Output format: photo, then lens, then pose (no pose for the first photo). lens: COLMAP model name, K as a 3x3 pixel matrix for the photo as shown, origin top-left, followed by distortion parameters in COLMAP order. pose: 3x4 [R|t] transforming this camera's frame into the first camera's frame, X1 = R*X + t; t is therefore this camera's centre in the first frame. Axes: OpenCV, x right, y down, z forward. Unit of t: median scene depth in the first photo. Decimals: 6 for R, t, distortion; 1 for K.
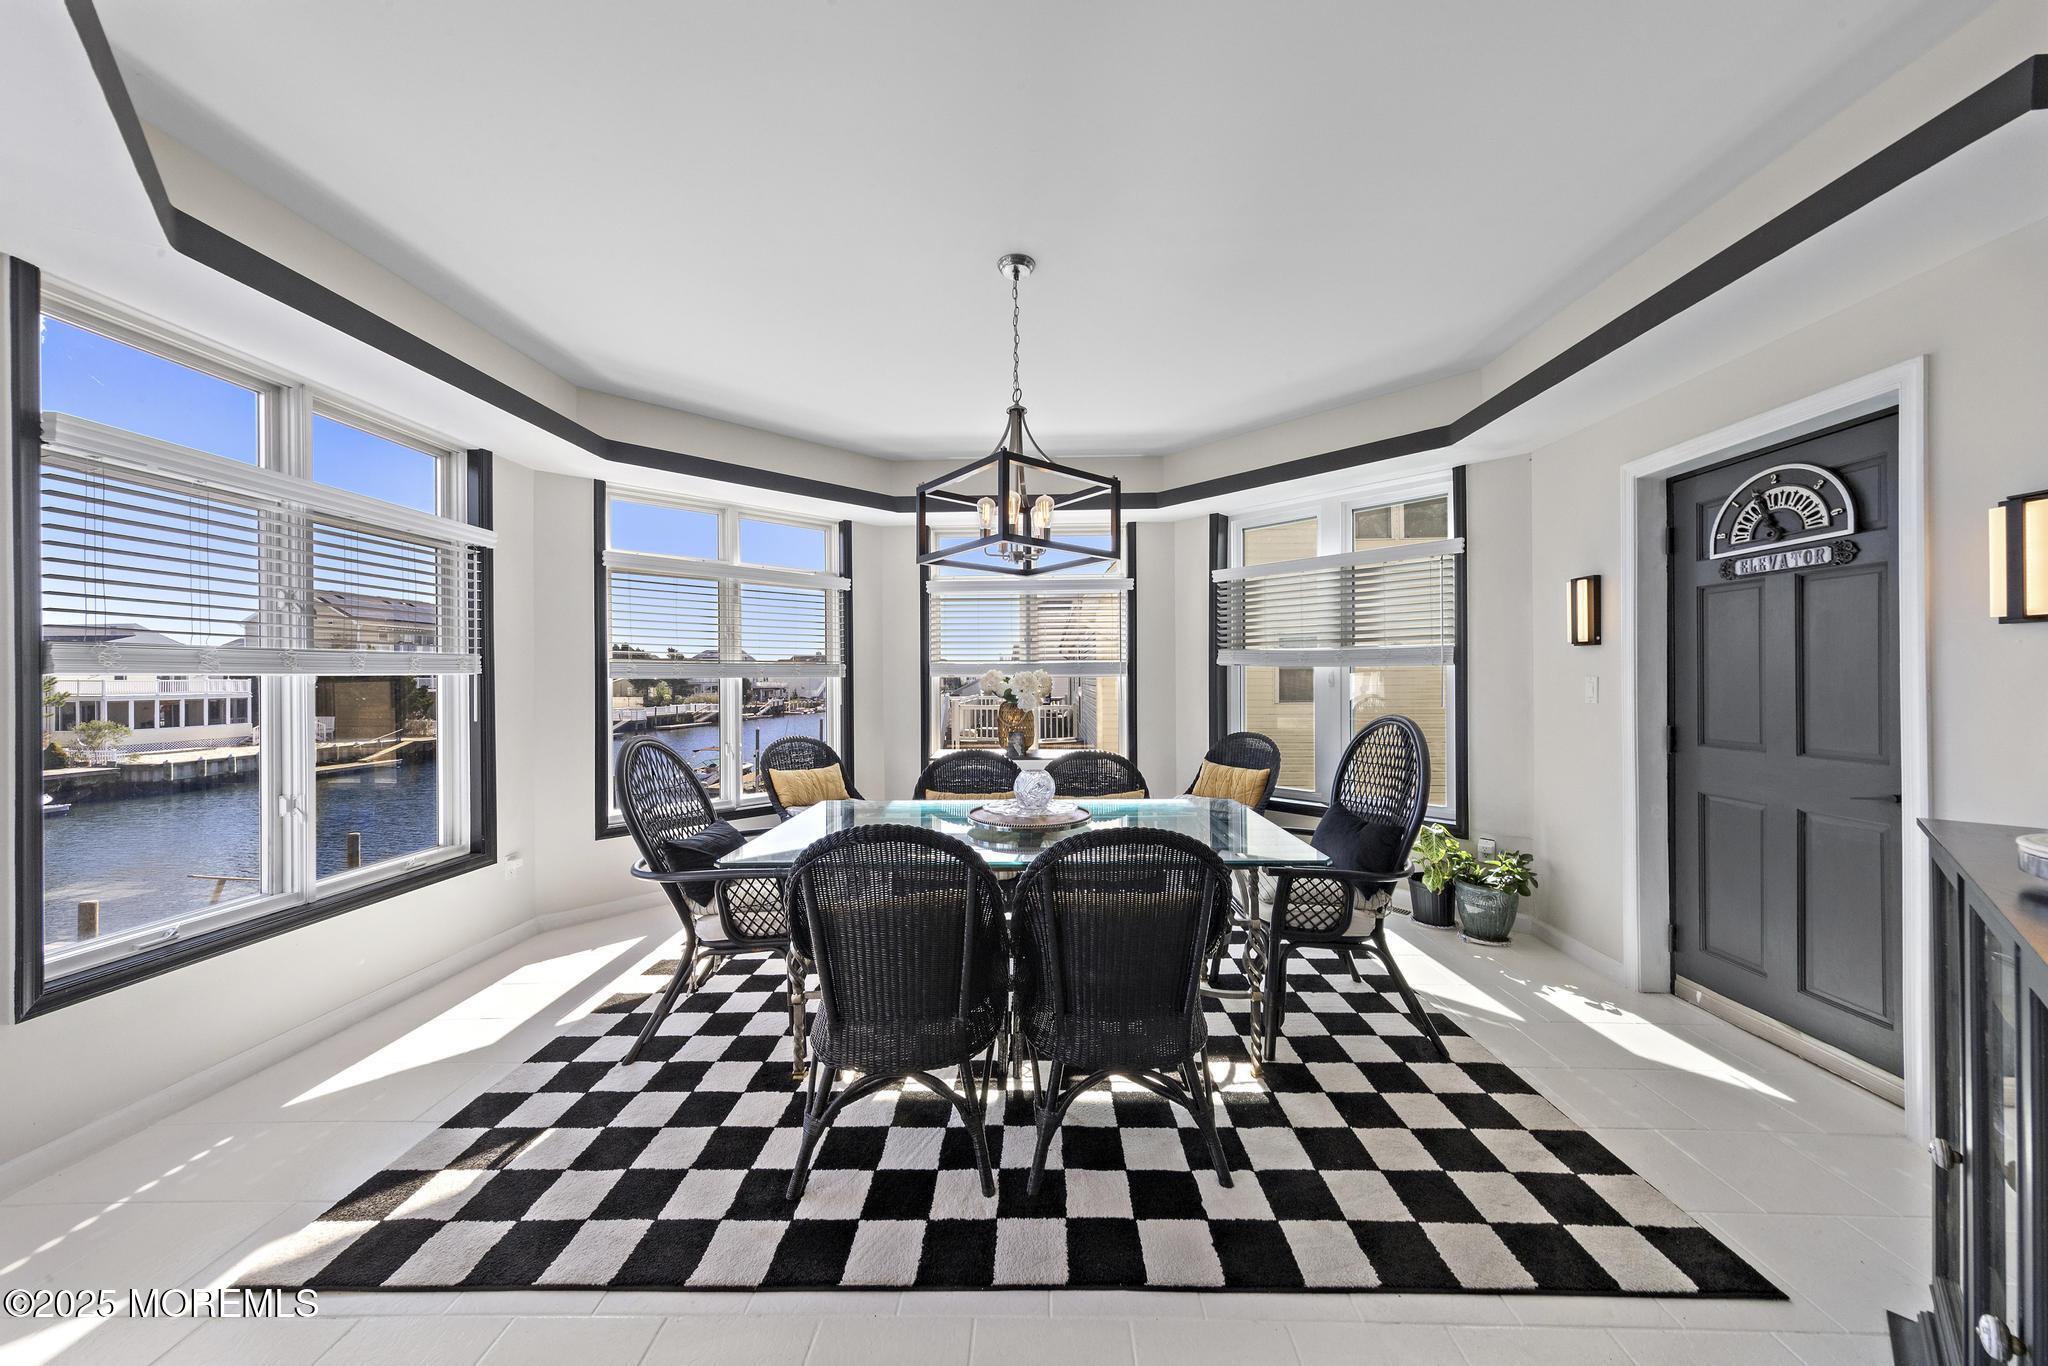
lens RADIAL K [[687.9, 0, 1025.2], [0, 687.9, 678.8], [0, 0, 1]] dist [-0.000651, -0.000044]
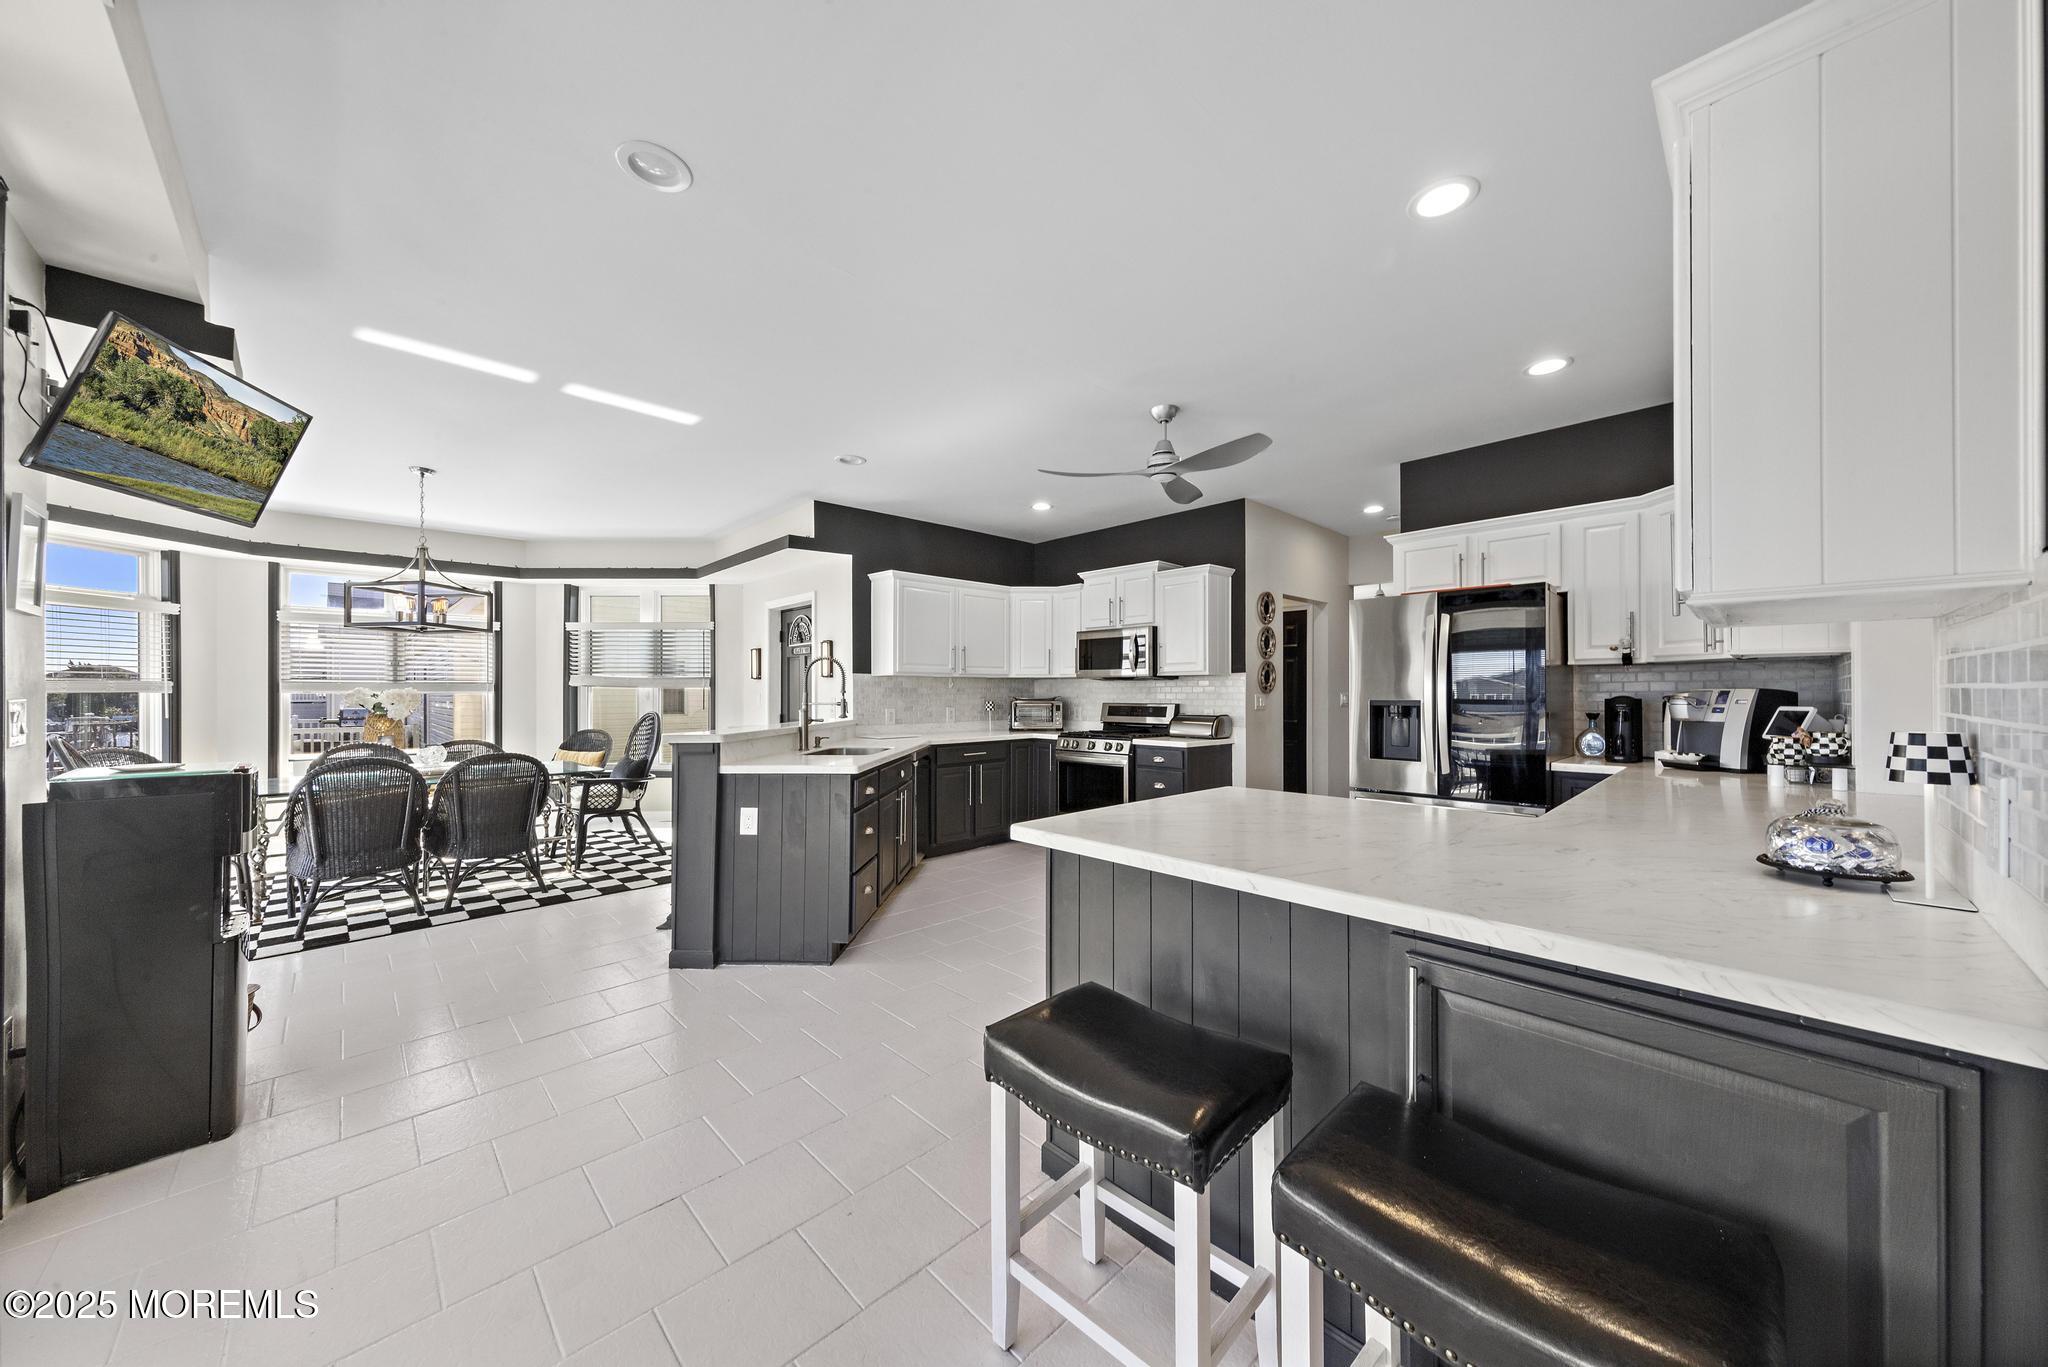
lens RADIAL K [[696.2, 0, 1028.7], [0, 696.2, 691.6], [0, 0, 1]] dist [0.007845, 0.000014]
pose [[0.692778, 0.004432, 0.721137, -0.216273], [0.000546, 0.999978, -0.006671, 0.006604], [-0.721151, 0.005015, 0.692760, -1.340260]]
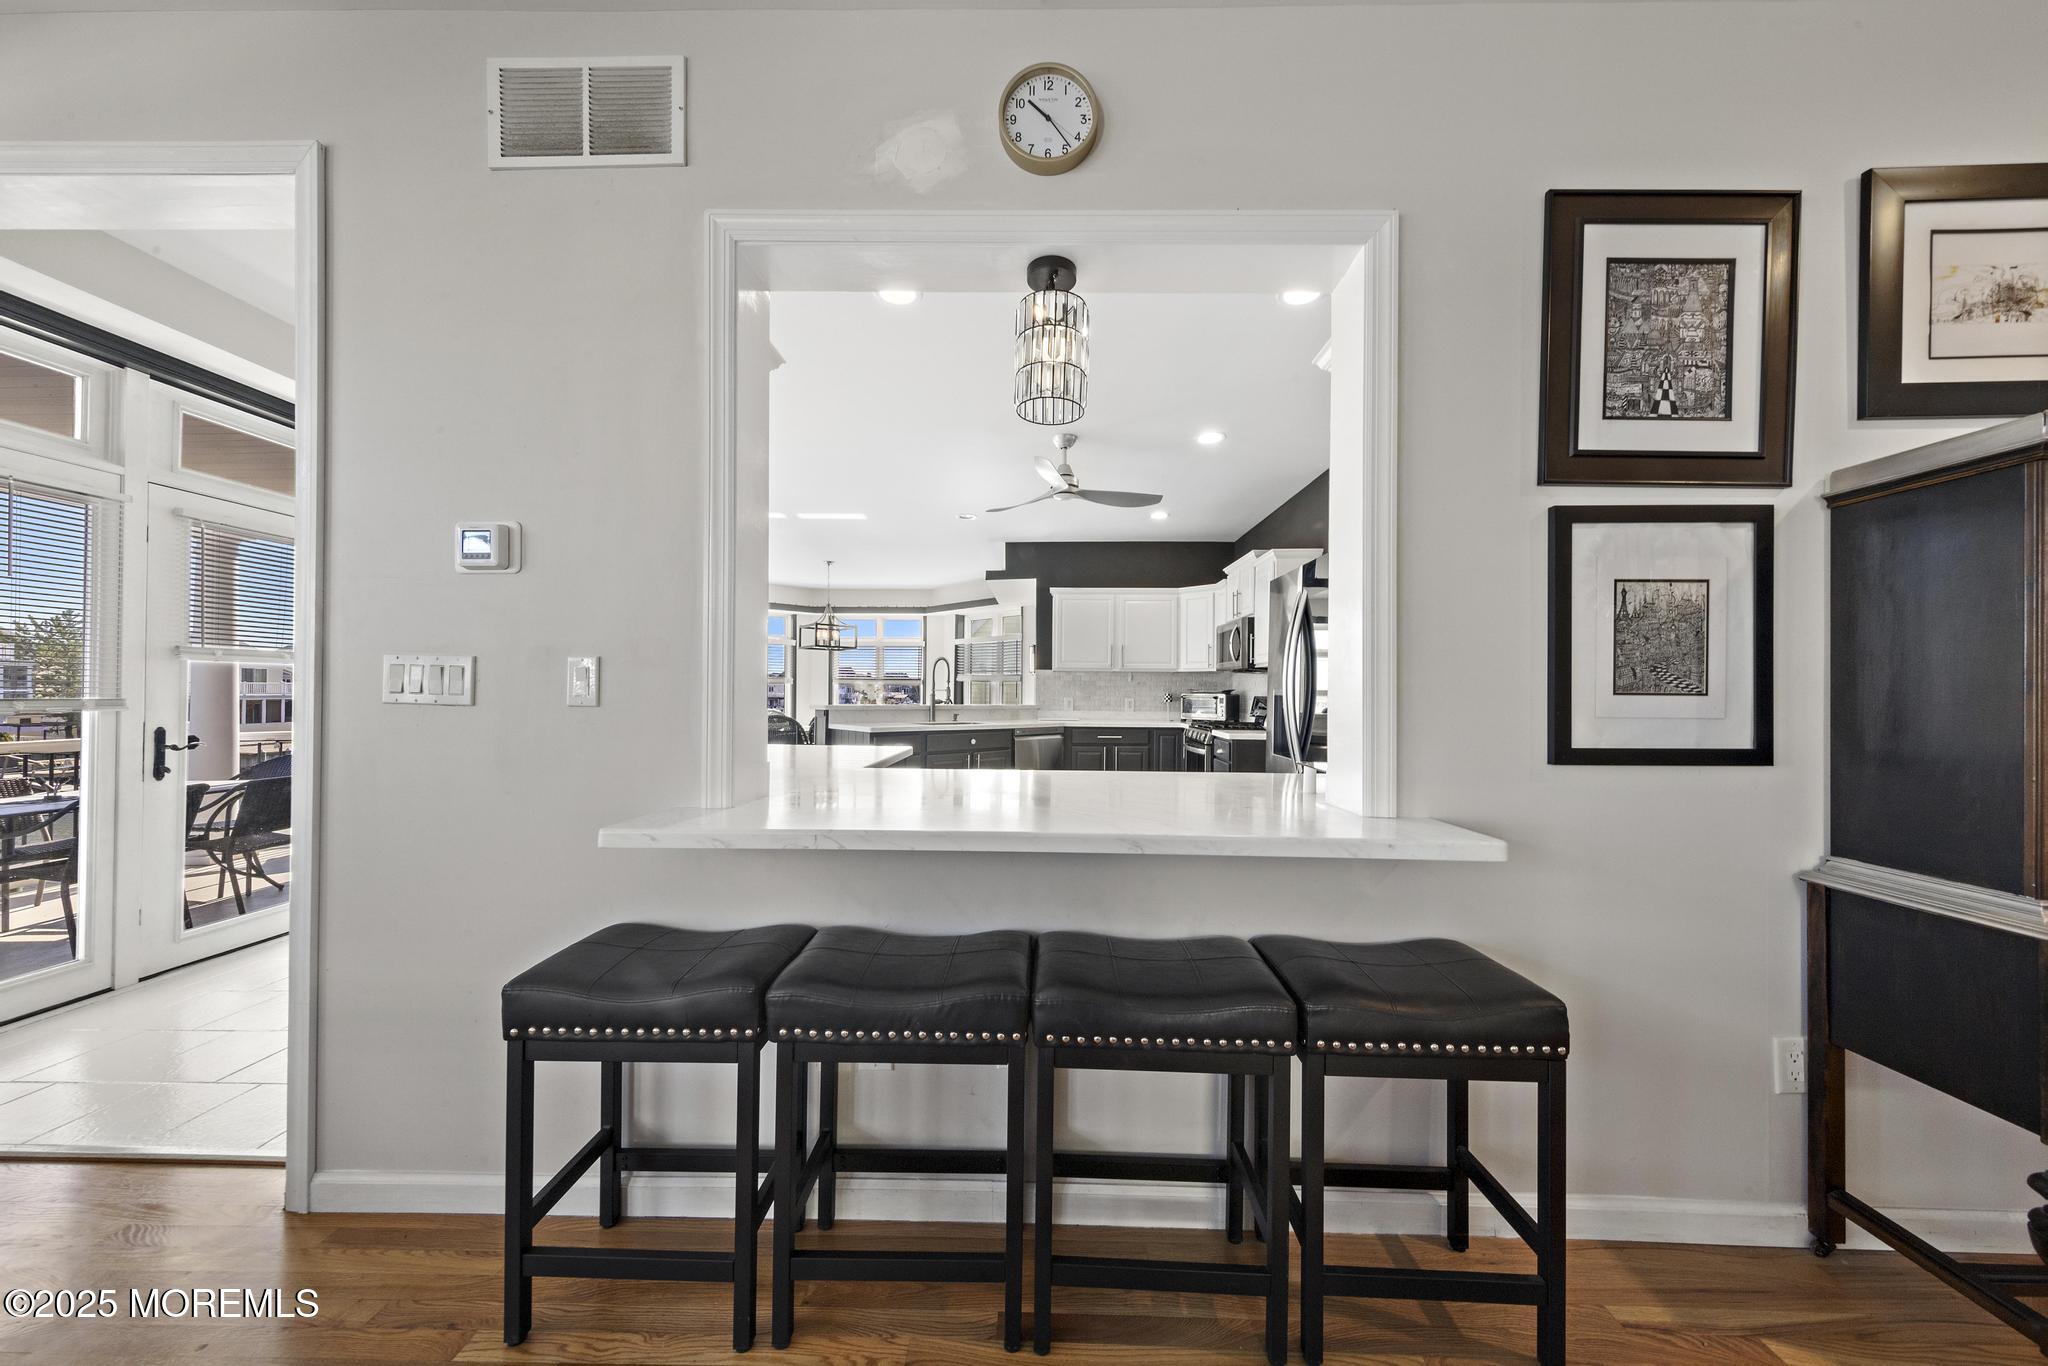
lens RADIAL K [[673.0, 0, 1035.5], [0, 673.0, 688.1], [0, 0, 1]] dist [0.007231, 0.000028]
pose [[0.999748, 0.011692, 0.019155, 0.847922], [-0.011579, 0.999915, -0.005964, 0.024367], [-0.019224, 0.005741, 0.999799, -2.109667]]
